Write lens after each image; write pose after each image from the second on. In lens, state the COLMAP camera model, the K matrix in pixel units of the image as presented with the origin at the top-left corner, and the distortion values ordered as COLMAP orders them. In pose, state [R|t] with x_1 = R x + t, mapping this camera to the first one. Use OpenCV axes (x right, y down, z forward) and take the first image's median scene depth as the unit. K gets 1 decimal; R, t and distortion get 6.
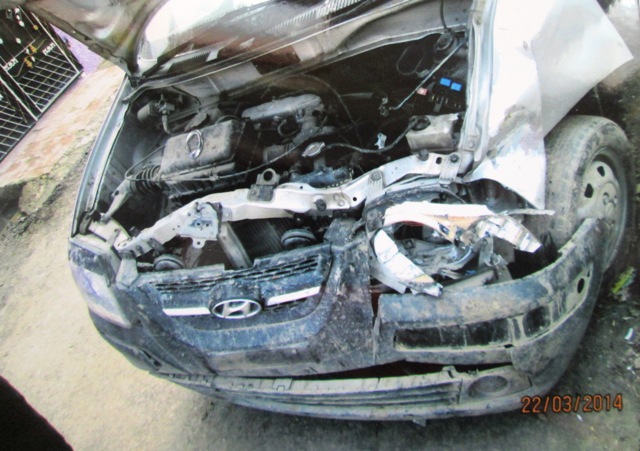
lens RADIAL K [[606.2, 0, 362.5], [0, 606.2, 225.0], [0, 0, 1]] dist [-0.047044, -0.008079]
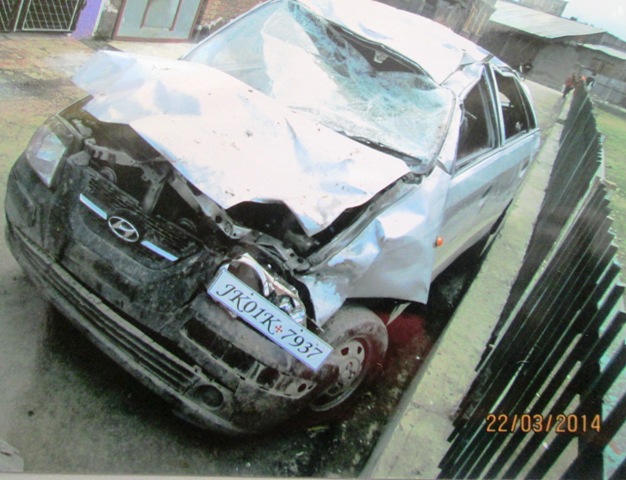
lens RADIAL K [[560.2, 0, 313.0], [0, 560.2, 240.0], [0, 0, 1]] dist [0.009173, -0.131456]
pose [[0.707105, 0.698881, 0.107557, -0.015249], [-0.648774, 0.701719, -0.294418, 0.243122], [-0.281237, 0.138404, 0.949605, -0.360125]]
